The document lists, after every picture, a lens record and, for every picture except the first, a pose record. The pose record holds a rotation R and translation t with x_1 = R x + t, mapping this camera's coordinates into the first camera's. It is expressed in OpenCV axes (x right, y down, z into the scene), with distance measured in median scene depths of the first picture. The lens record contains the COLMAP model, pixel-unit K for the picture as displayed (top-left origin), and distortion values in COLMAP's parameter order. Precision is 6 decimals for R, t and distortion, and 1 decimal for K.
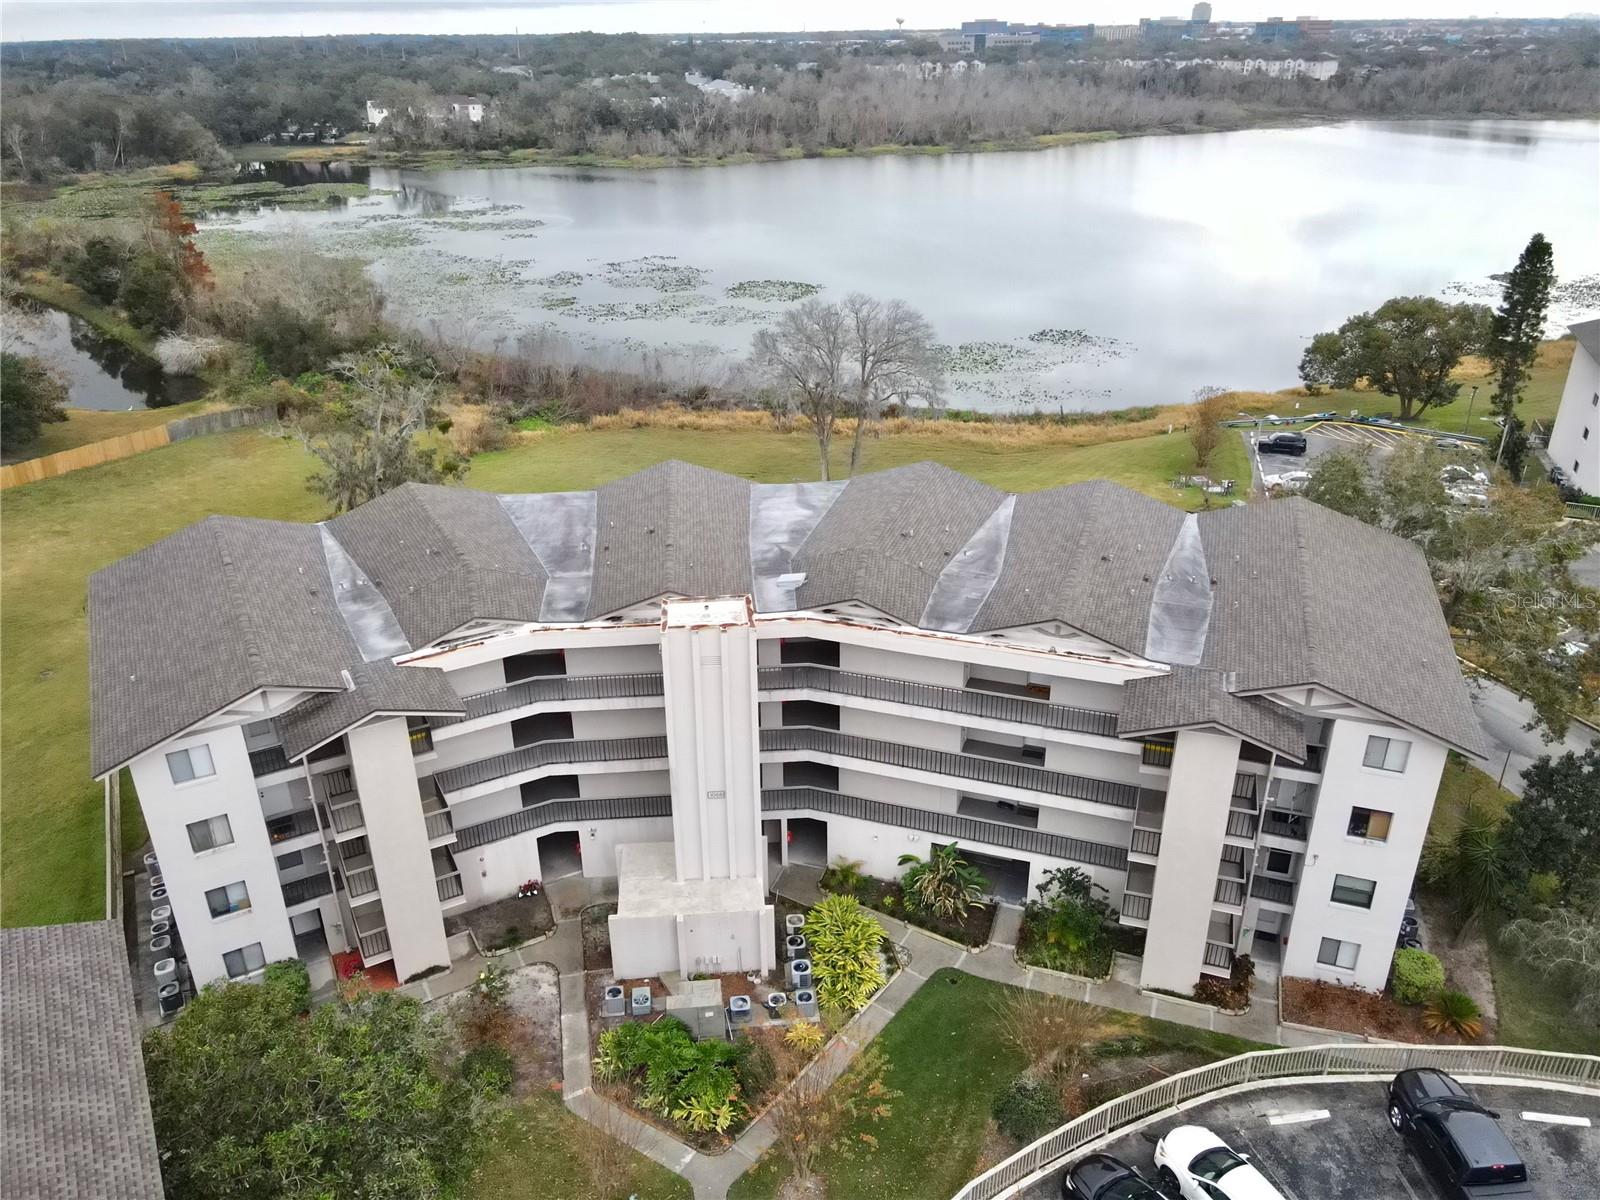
lens RADIAL K [[1190.3, 0, 791.0], [0, 1190.3, 594.9], [0, 0, 1]] dist [0.019442, 0.004984]
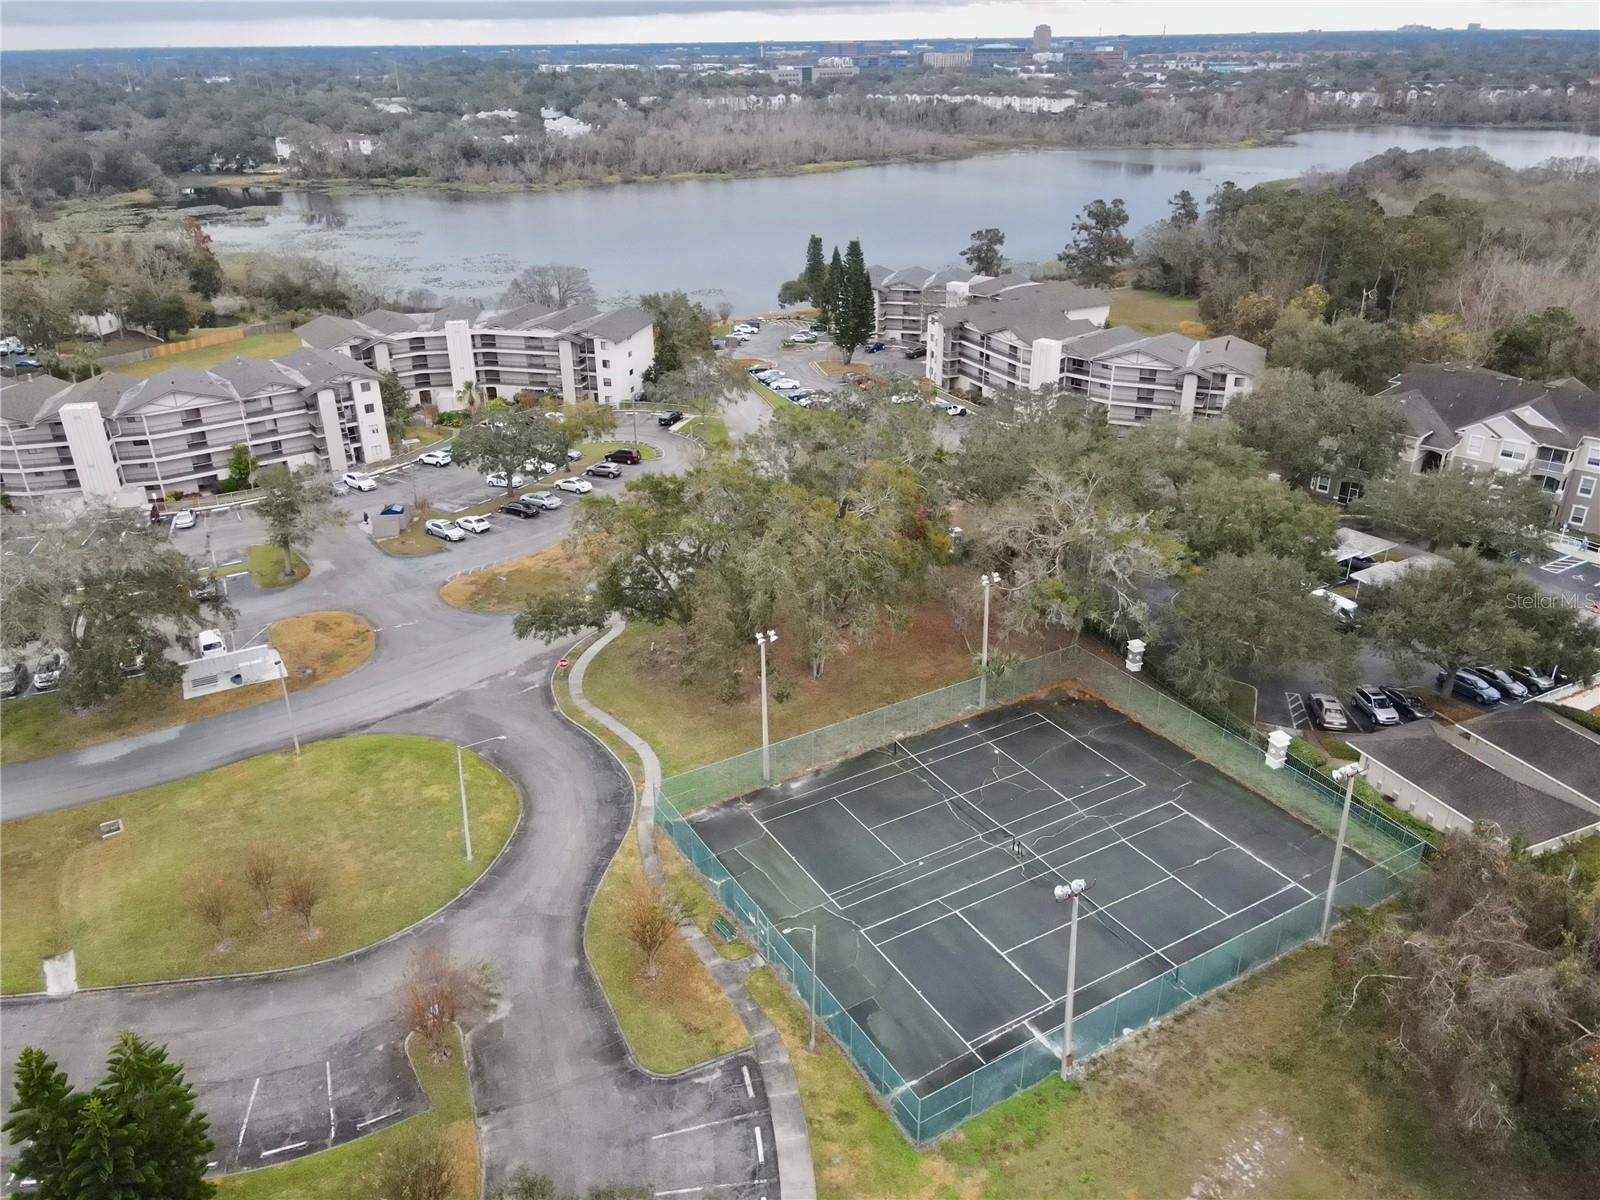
lens RADIAL K [[1190.3, 0, 791.0], [0, 1190.3, 594.9], [0, 0, 1]] dist [0.019442, 0.004984]
pose [[0.996110, -0.035267, 0.080757, 0.070927], [0.035792, 0.999346, -0.005058, 0.100614], [-0.080526, 0.007929, 0.996721, -0.320855]]
